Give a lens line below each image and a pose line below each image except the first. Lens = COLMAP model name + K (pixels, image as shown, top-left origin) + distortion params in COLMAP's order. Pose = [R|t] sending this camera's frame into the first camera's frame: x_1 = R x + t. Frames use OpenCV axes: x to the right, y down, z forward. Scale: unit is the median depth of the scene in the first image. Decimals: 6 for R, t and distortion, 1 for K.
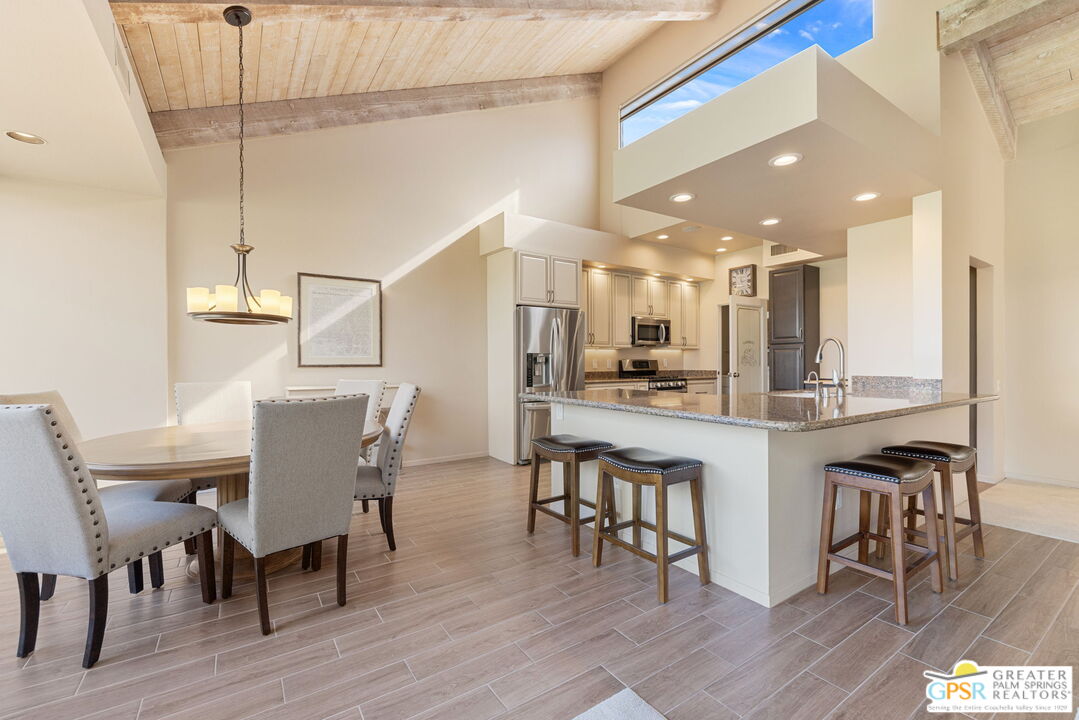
lens RADIAL K [[454.9, 0, 540.7], [0, 454.9, 359.0], [0, 0, 1]] dist [-0.000698, 0.000144]
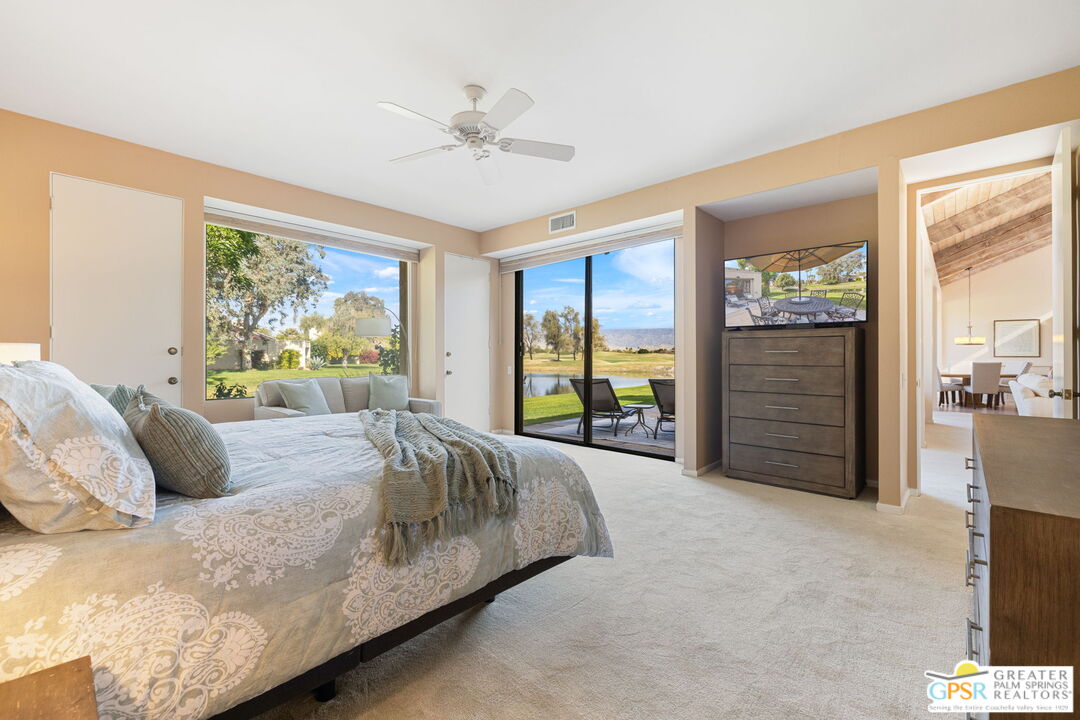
lens RADIAL K [[455.3, 0, 541.2], [0, 455.3, 359.0], [0, 0, 1]] dist [-0.000698, 0.000144]
pose [[0.235676, 0.011613, -0.971762, 1.228871], [0.003639, 0.999911, 0.012832, -0.011949], [0.971825, -0.006560, 0.235613, -1.887447]]
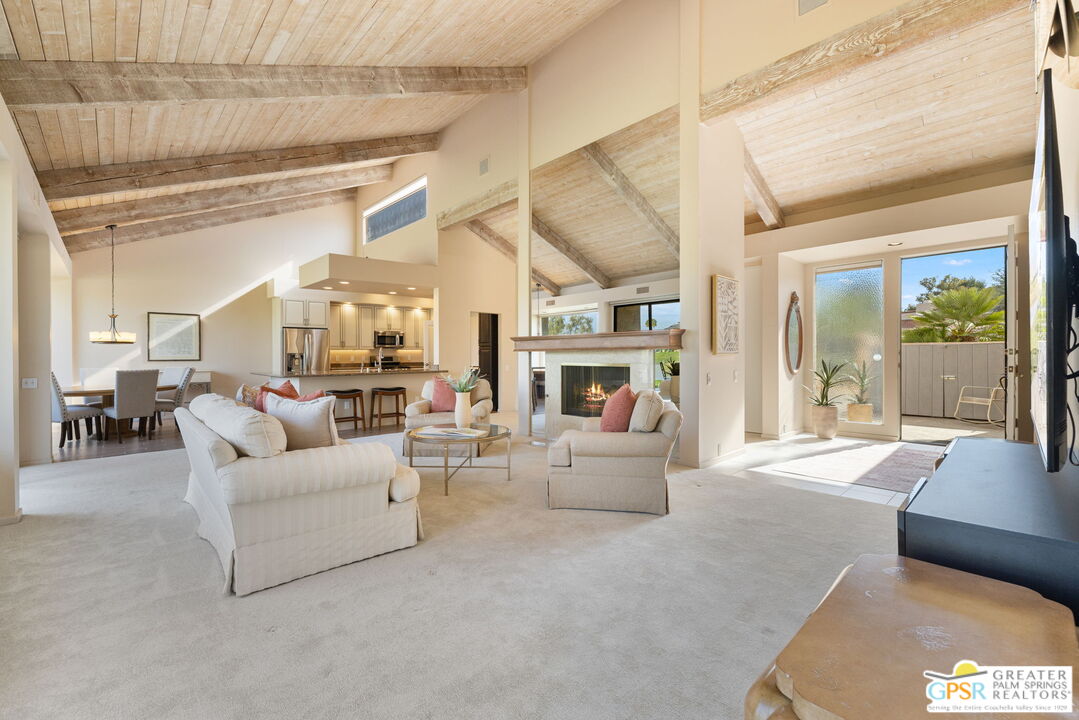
lens RADIAL K [[452.9, 0, 538.3], [0, 452.9, 351.7], [0, 0, 1]] dist [-0.000161, 0.000154]
pose [[0.986922, -0.000643, 0.161196, 0.702036], [0.001048, 0.999997, -0.002426, -0.013498], [-0.161193, 0.002563, 0.986919, -1.030785]]
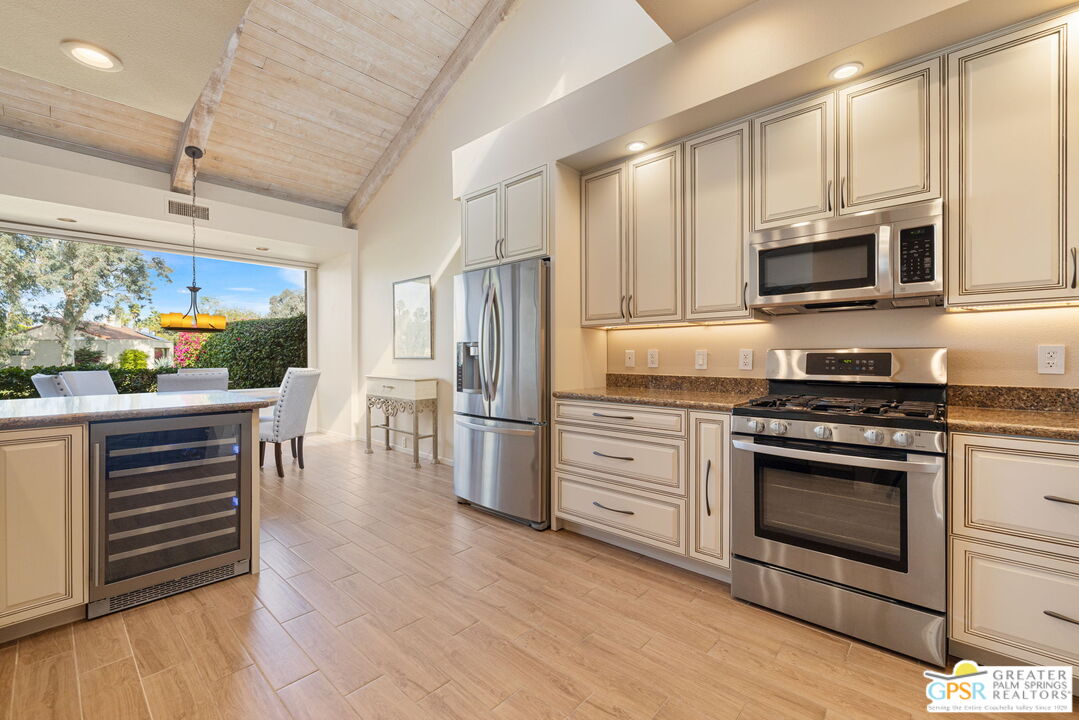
lens RADIAL K [[454.9, 0, 540.7], [0, 454.9, 359.0], [0, 0, 1]] dist [-0.000698, 0.000144]
pose [[0.231988, 0.010027, -0.972667, 0.686047], [0.006444, 0.999909, 0.011845, 0.005321], [0.972697, -0.009016, 0.231902, 0.976432]]
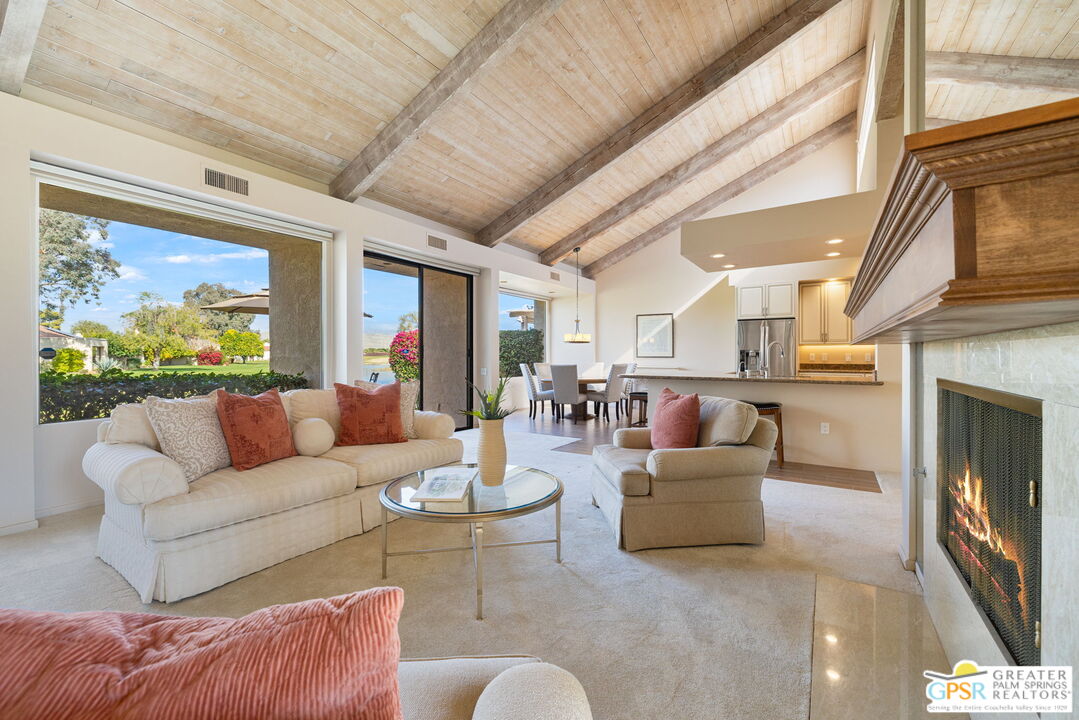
lens RADIAL K [[458.0, 0, 539.2], [0, 458.0, 357.5], [0, 0, 1]] dist [-0.002740, 0.000001]
pose [[0.402965, 0.007545, -0.915184, 1.181420], [0.003827, 0.999943, 0.009929, -0.005844], [0.915207, -0.007504, 0.402913, -0.306725]]
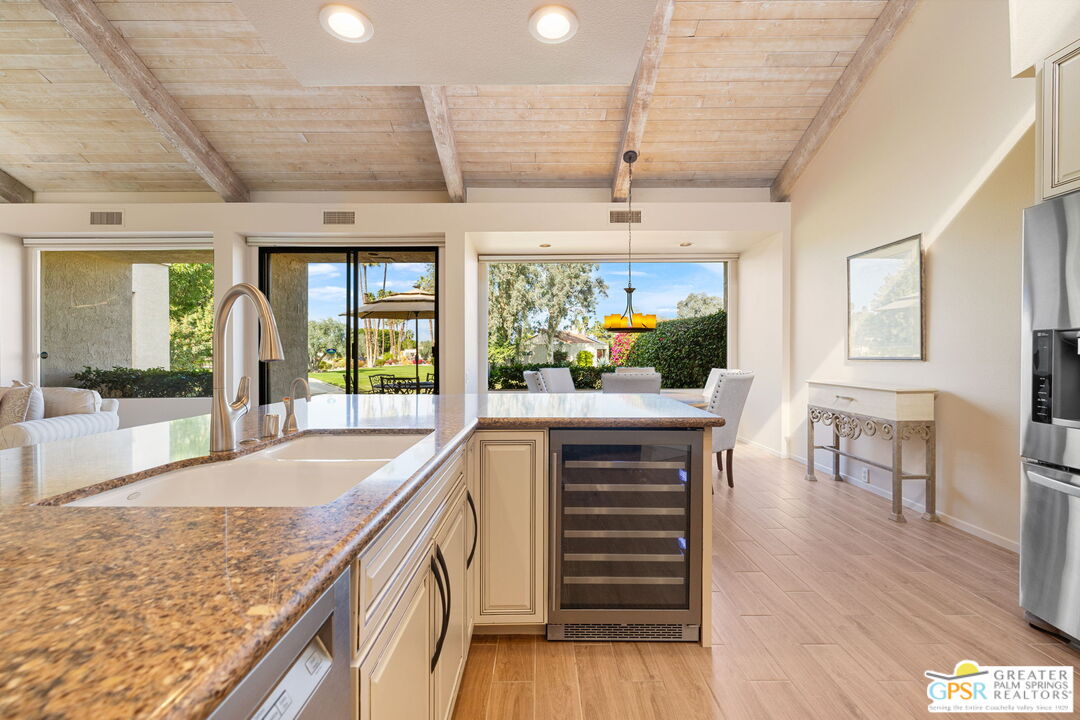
lens RADIAL K [[455.3, 0, 541.2], [0, 455.3, 359.0], [0, 0, 1]] dist [-0.000698, 0.000144]
pose [[-0.557777, 0.009759, -0.829934, 0.517722], [0.008514, 0.999946, 0.006037, 0.005028], [0.829948, -0.003699, -0.557829, 0.884664]]
